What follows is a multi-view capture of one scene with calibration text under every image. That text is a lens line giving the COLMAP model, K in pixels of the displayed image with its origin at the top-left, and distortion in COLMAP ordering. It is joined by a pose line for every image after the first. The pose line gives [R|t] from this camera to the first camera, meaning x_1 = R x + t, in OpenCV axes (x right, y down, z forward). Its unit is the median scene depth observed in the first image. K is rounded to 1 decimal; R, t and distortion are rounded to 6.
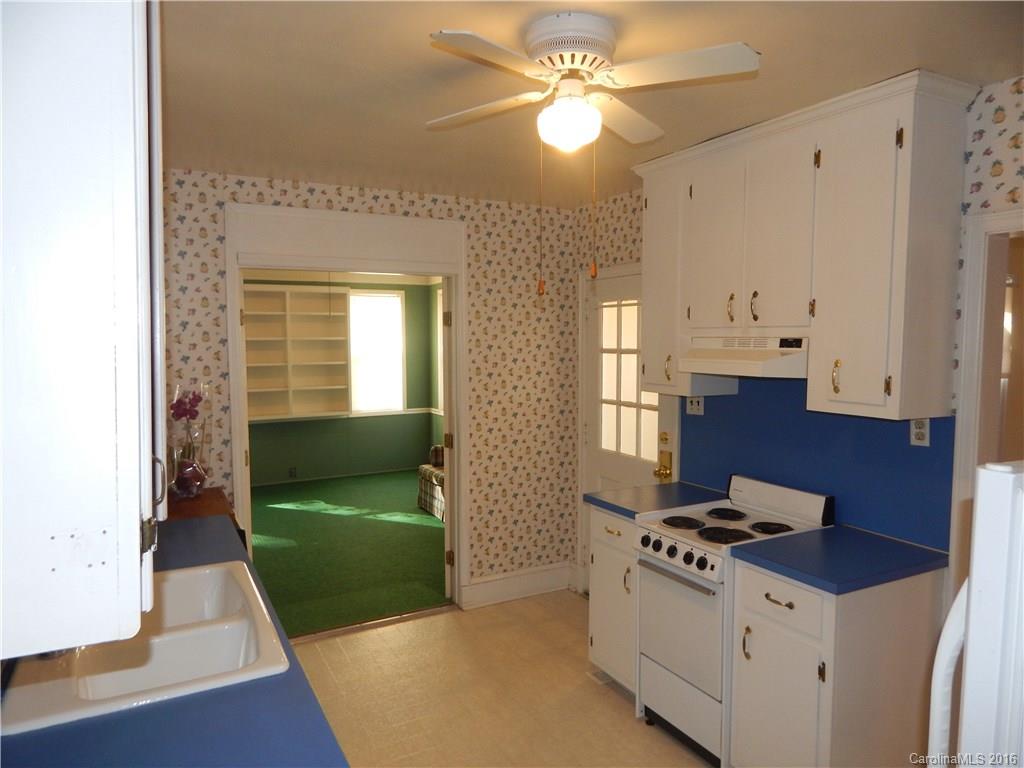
lens RADIAL K [[685.1, 0, 518.1], [0, 685.1, 377.5], [0, 0, 1]] dist [0.014657, -0.007957]
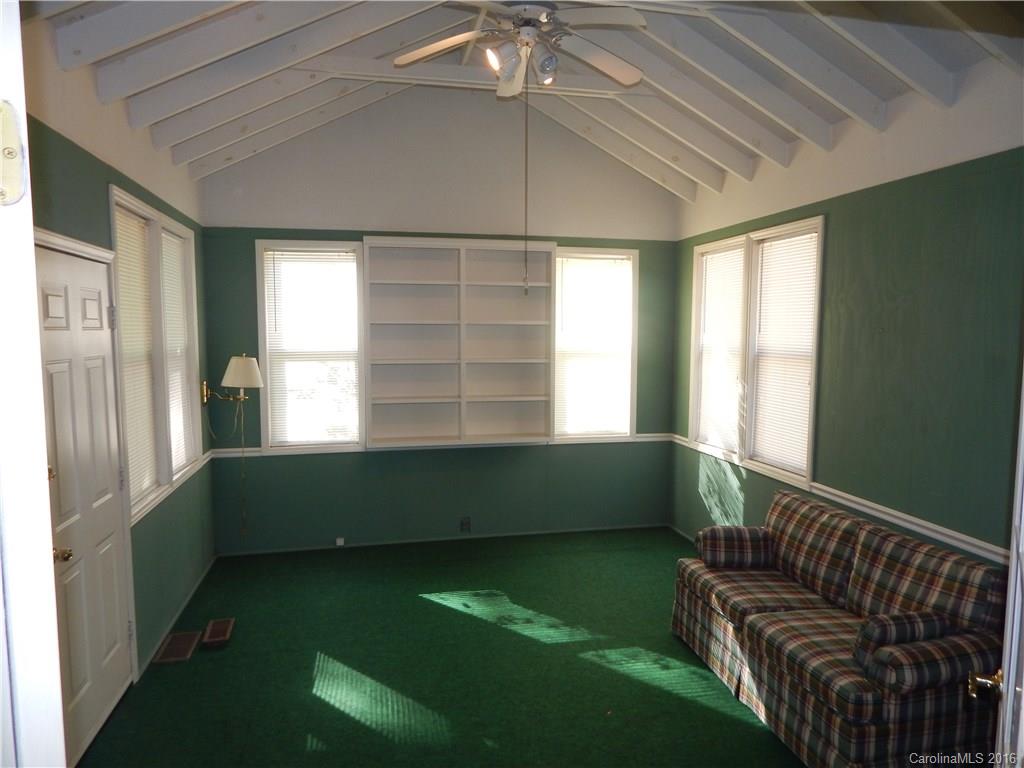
lens RADIAL K [[685.1, 0, 521.1], [0, 685.1, 380.6], [0, 0, 1]] dist [0.014657, -0.007957]
pose [[0.963227, 0.032128, -0.266759, -0.129147], [-0.026009, 0.999312, 0.026439, -0.024580], [0.267425, -0.018529, 0.963400, 0.467396]]
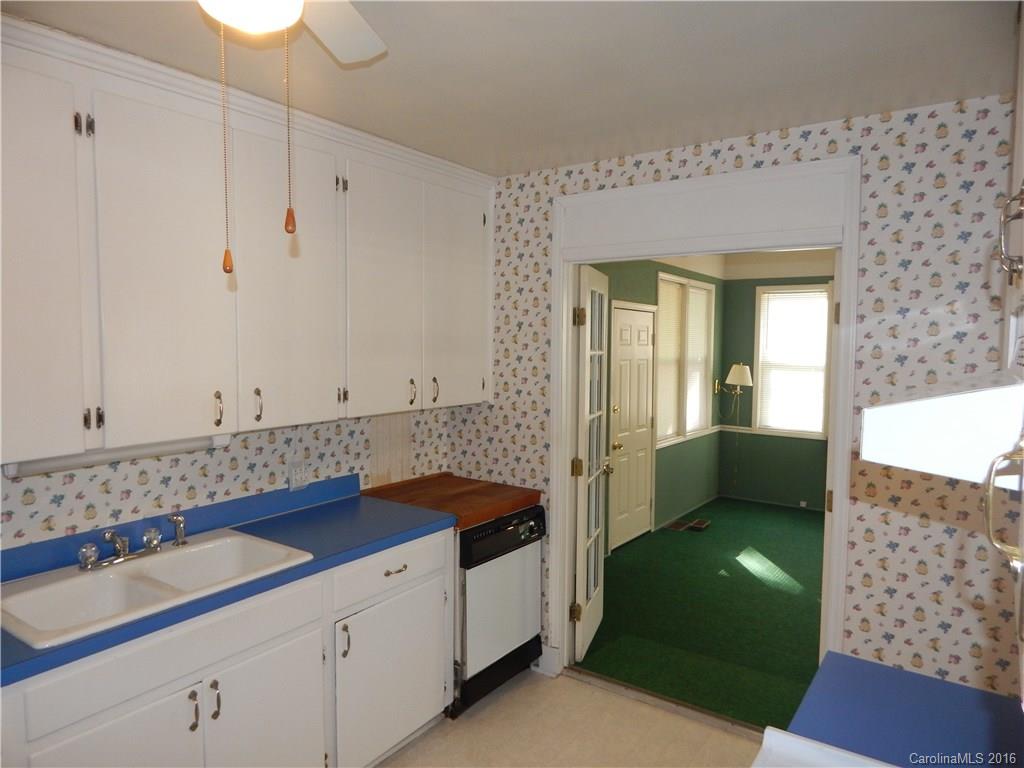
lens RADIAL K [[685.1, 0, 501.6], [0, 685.1, 375.8], [0, 0, 1]] dist [0.014657, -0.007957]
pose [[0.429775, 0.058056, -0.901068, 0.214318], [-0.065837, 0.997289, 0.032854, -0.016762], [0.900533, 0.045204, 0.432432, 0.270699]]
